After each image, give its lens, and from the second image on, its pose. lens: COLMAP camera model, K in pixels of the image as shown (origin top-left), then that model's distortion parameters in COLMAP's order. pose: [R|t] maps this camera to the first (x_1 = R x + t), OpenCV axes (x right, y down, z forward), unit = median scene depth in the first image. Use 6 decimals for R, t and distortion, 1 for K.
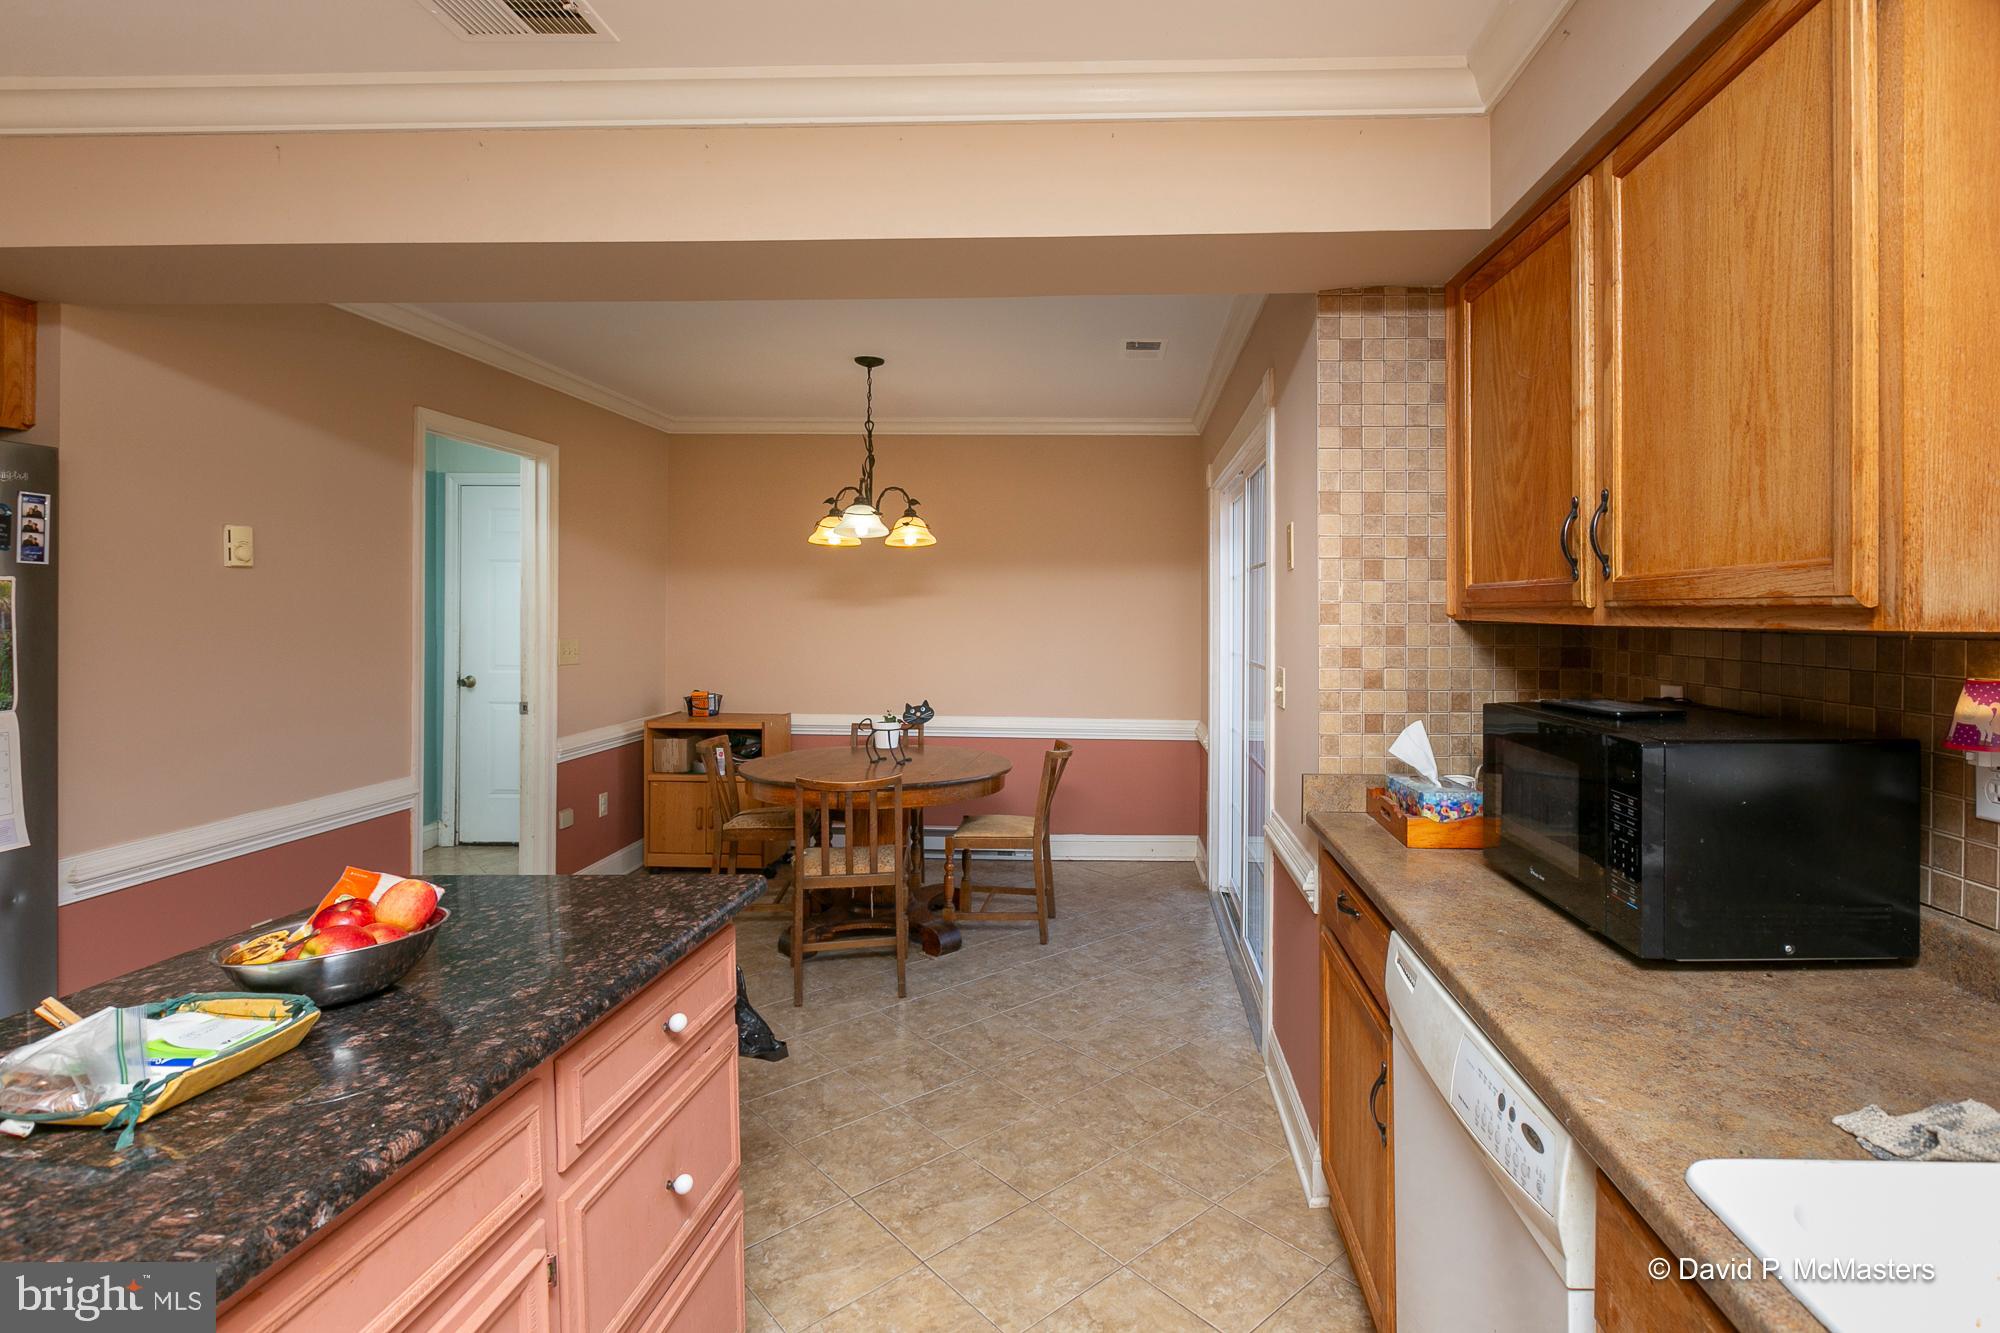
lens RADIAL K [[980.3, 0, 1100.6], [0, 980.3, 616.9], [0, 0, 1]] dist [0.001261, -0.000031]
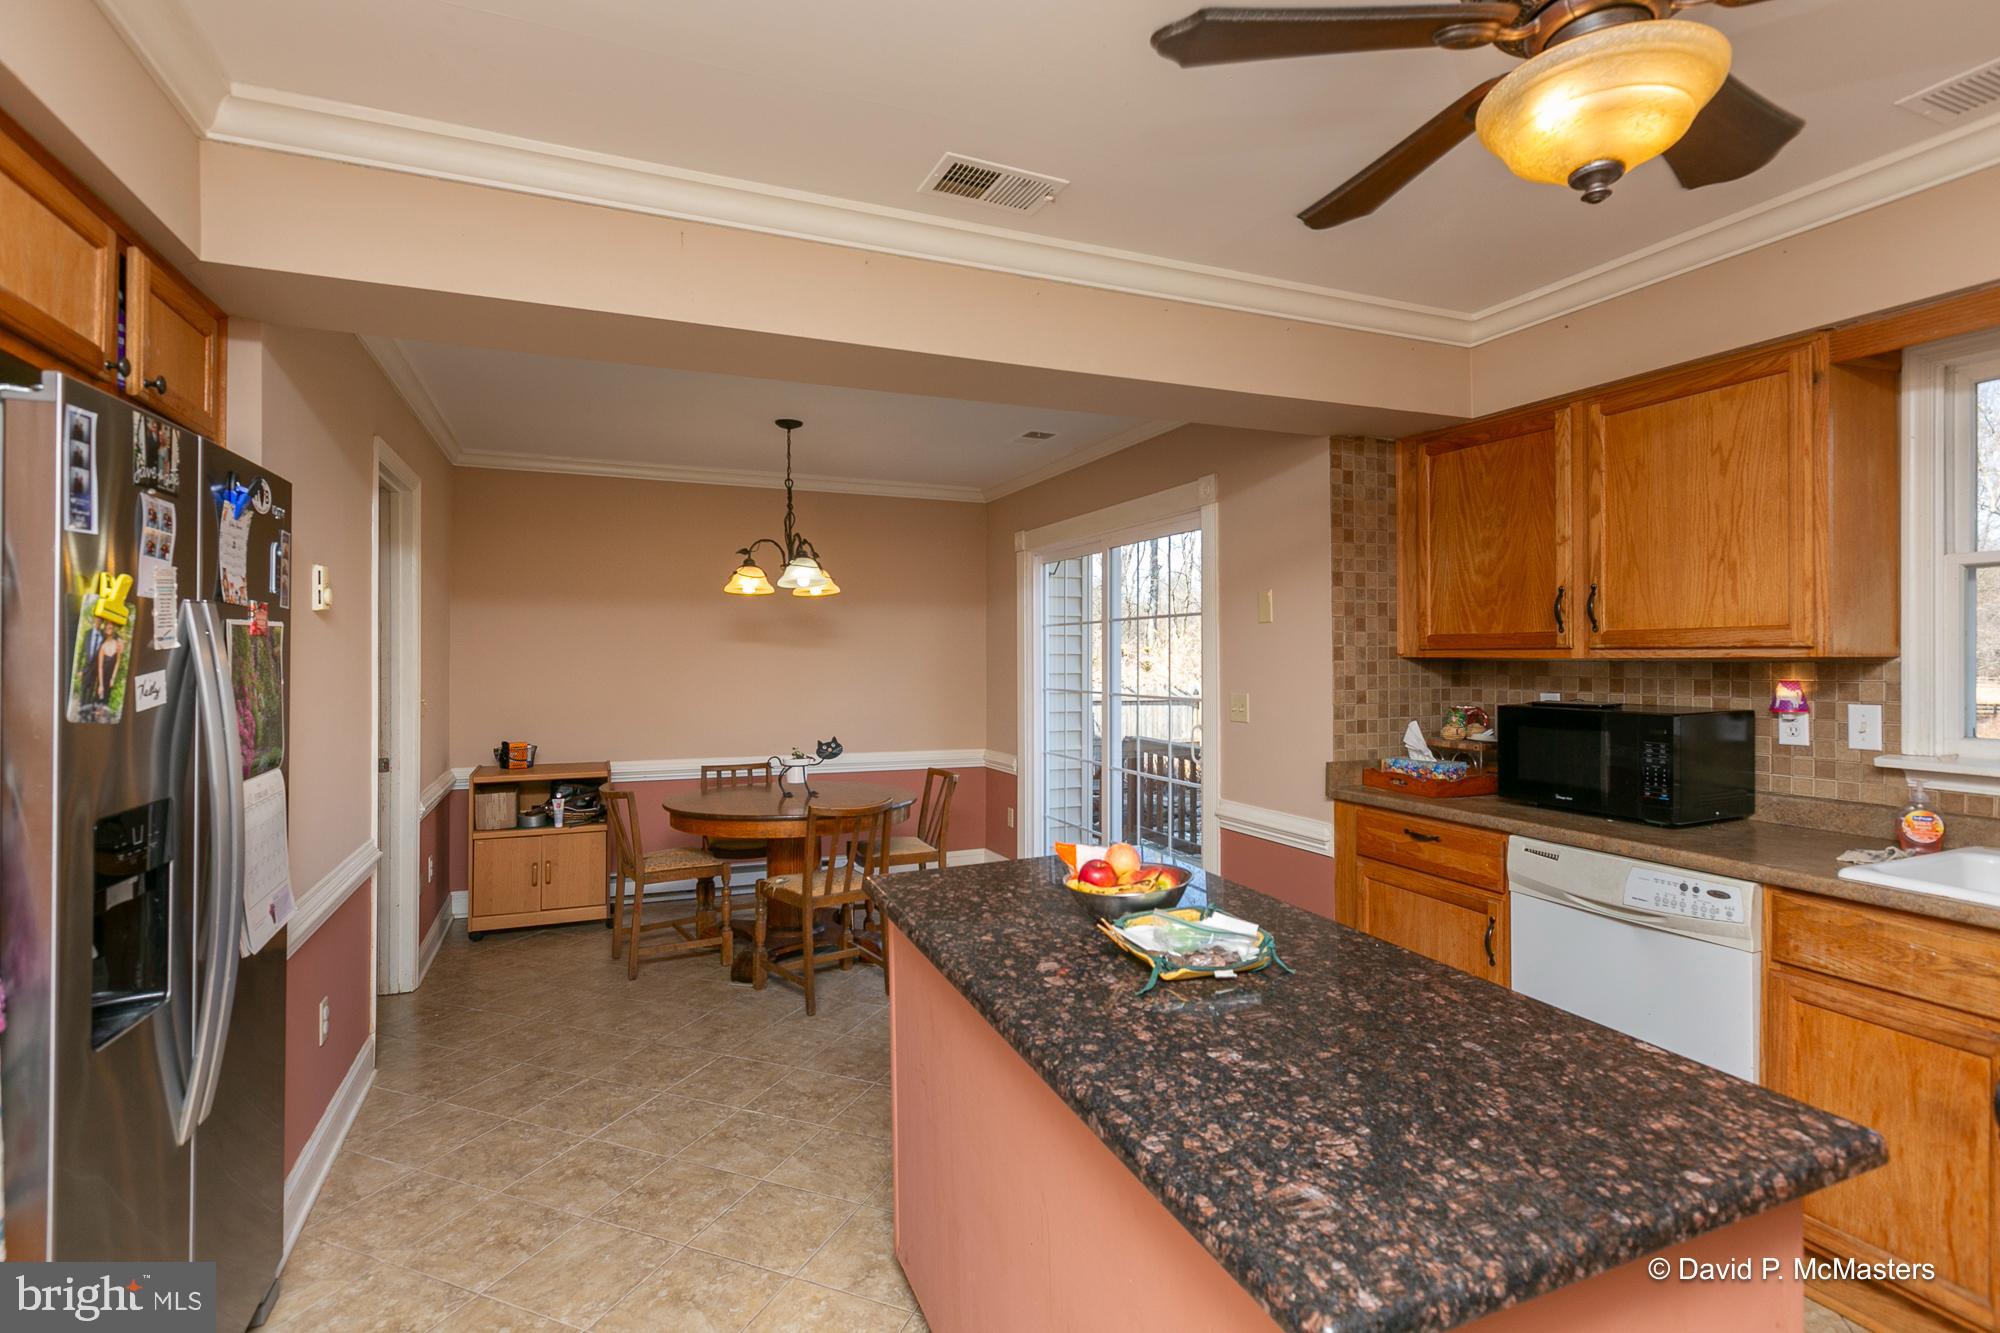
lens RADIAL K [[969.0, 0, 1015.4], [0, 969.0, 661.1], [0, 0, 1]] dist [-0.000106, -0.000606]
pose [[0.901794, -0.008260, 0.432086, -0.469133], [0.008931, 0.999960, 0.000475, 0.001787], [-0.432073, 0.003431, 0.901832, -0.062208]]
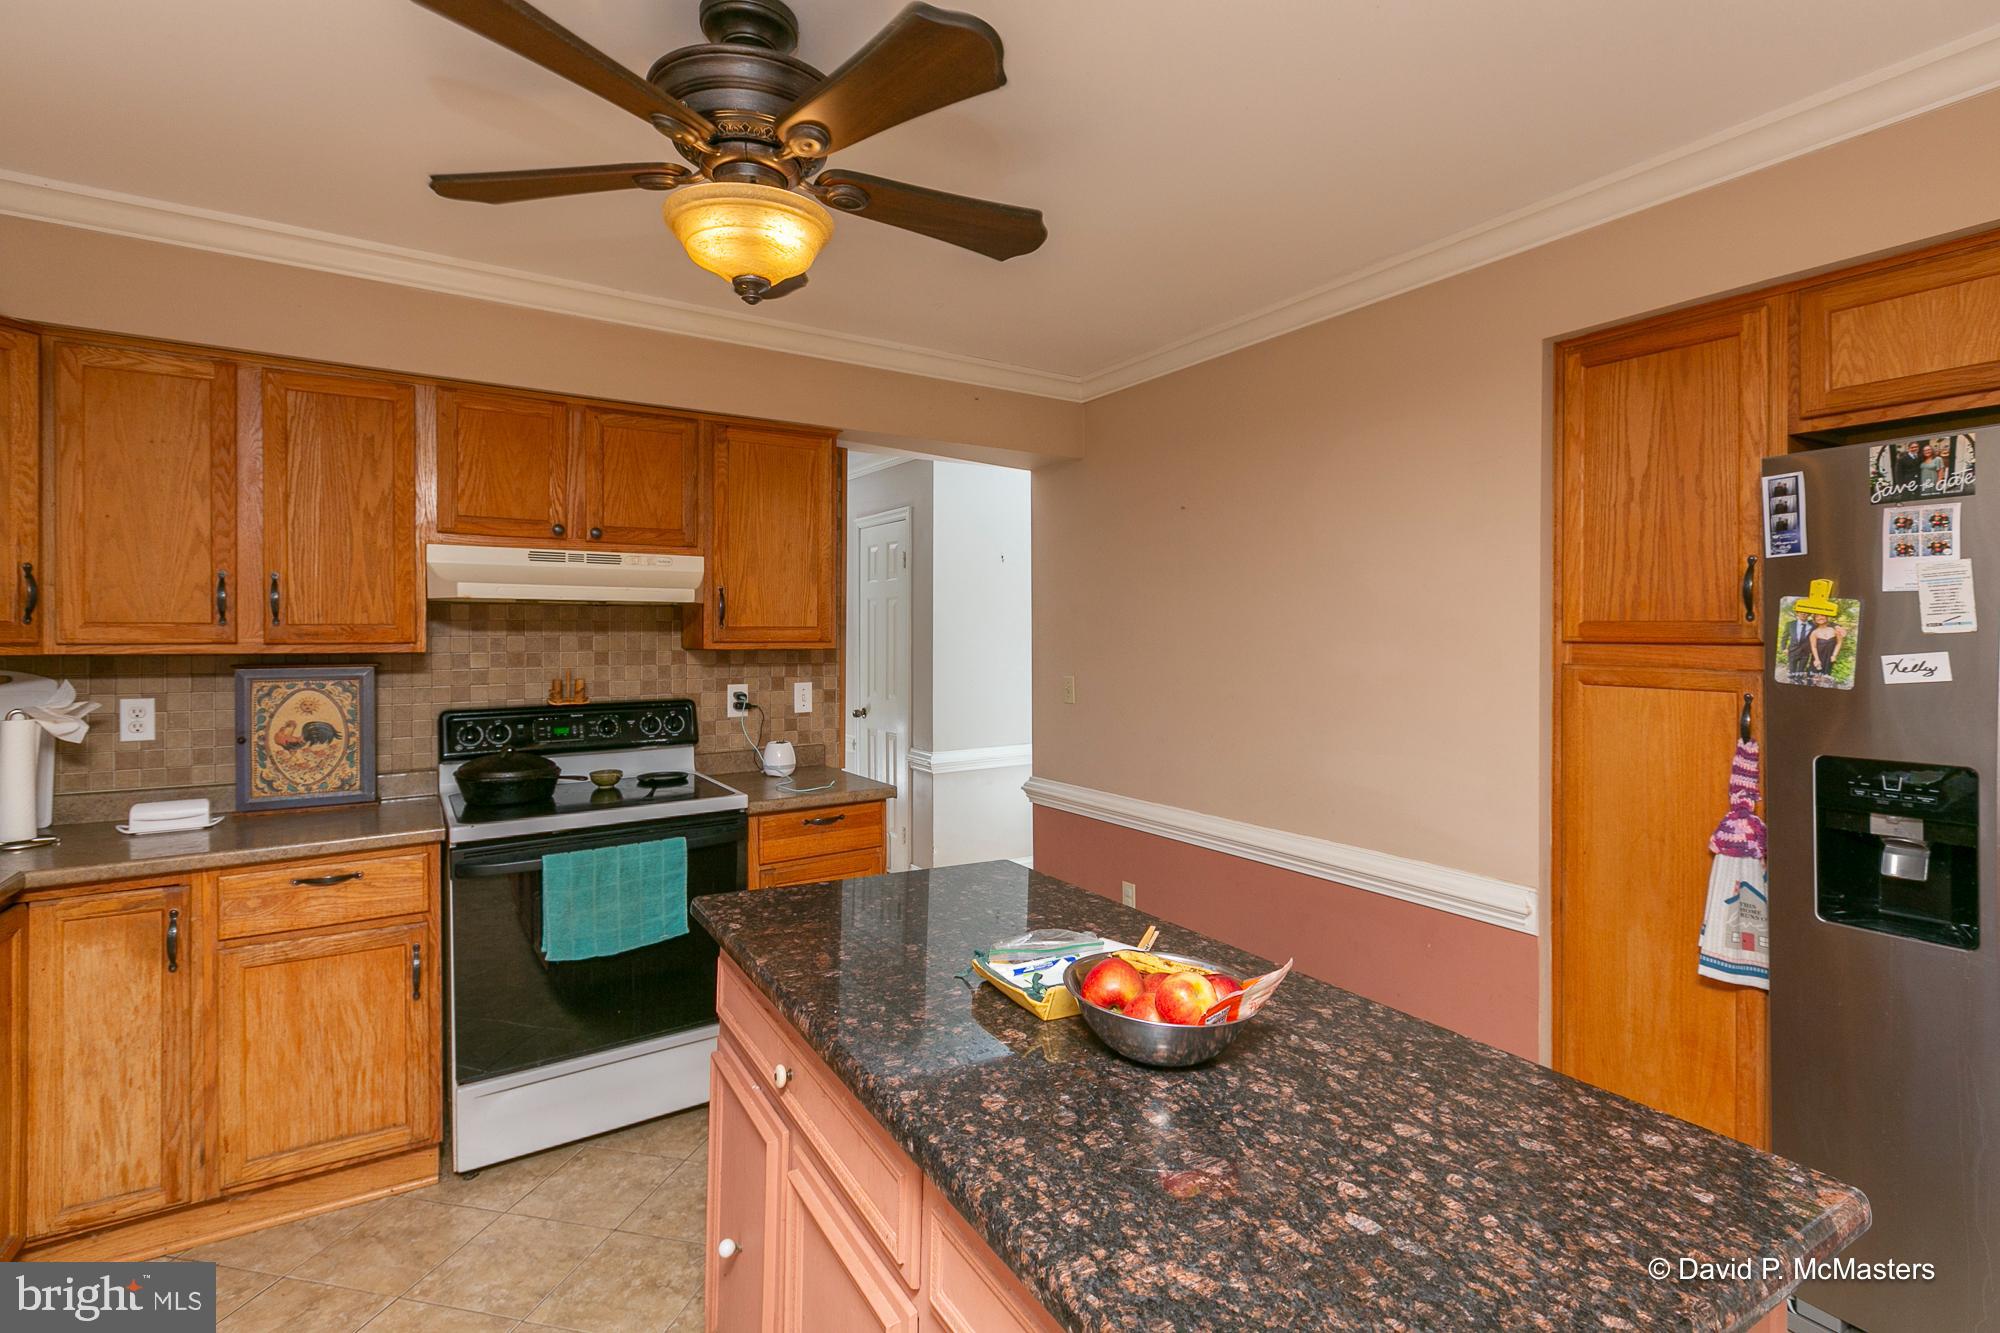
lens RADIAL K [[920.3, 0, 1006.9], [0, 920.3, 641.0], [0, 0, 1]] dist [0.000789, -0.000719]
pose [[-0.825553, 0.004624, -0.564306, -0.047661], [-0.003284, 0.999910, 0.012997, -0.005591], [0.564315, 0.012583, -0.825463, 0.503166]]
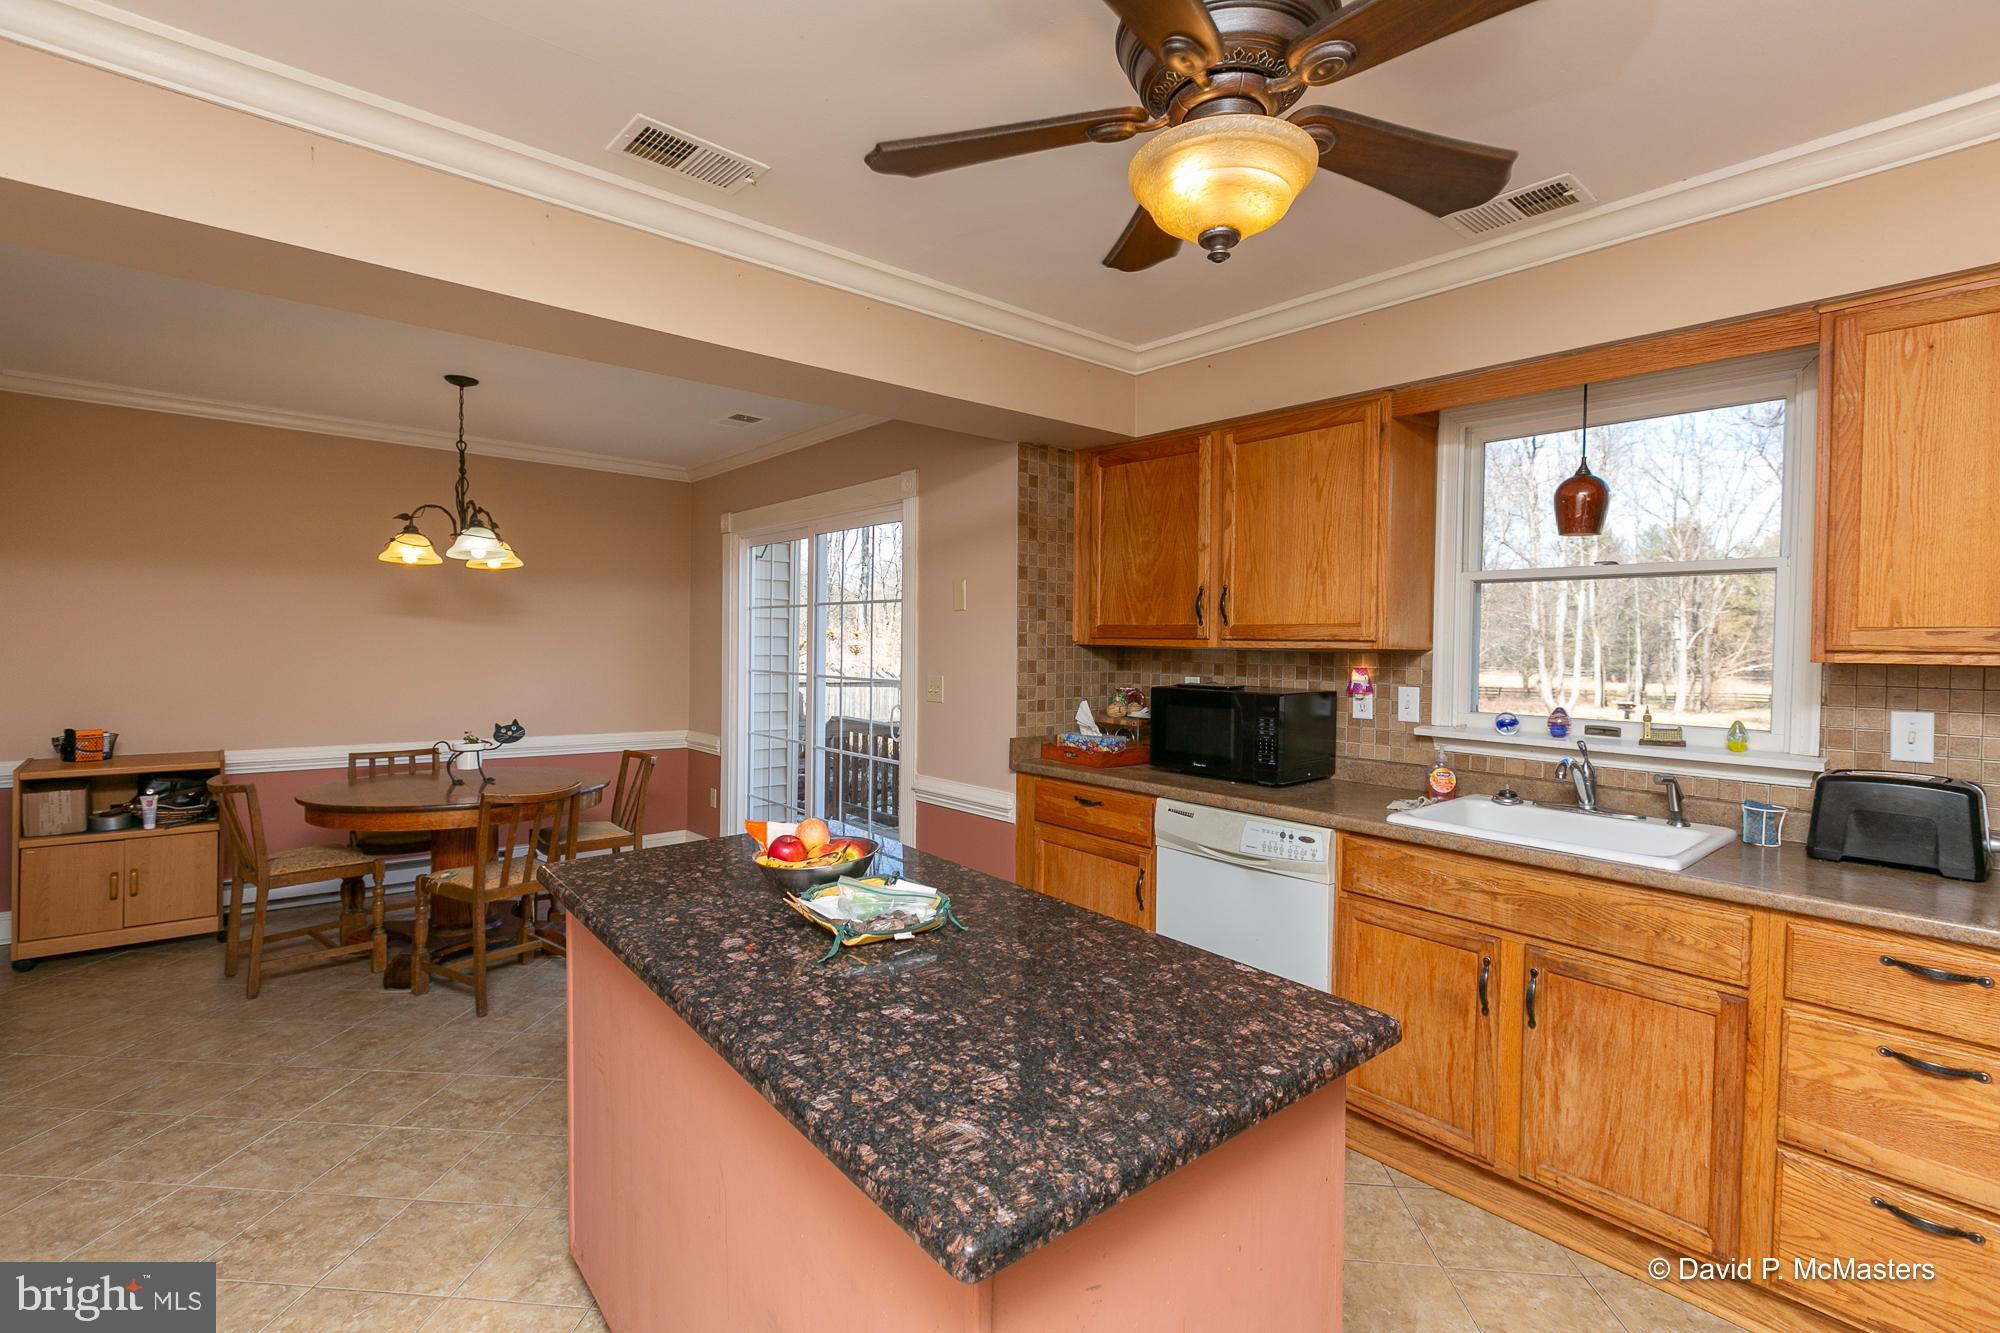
lens RADIAL K [[917.8, 0, 1020.9], [0, 917.8, 661.5], [0, 0, 1]] dist [0.010704, -0.004923]
pose [[0.727360, -0.007735, 0.686213, -0.461464], [-0.007068, 0.999799, 0.018762, 0.002112], [-0.686220, -0.018497, 0.727159, -0.067562]]
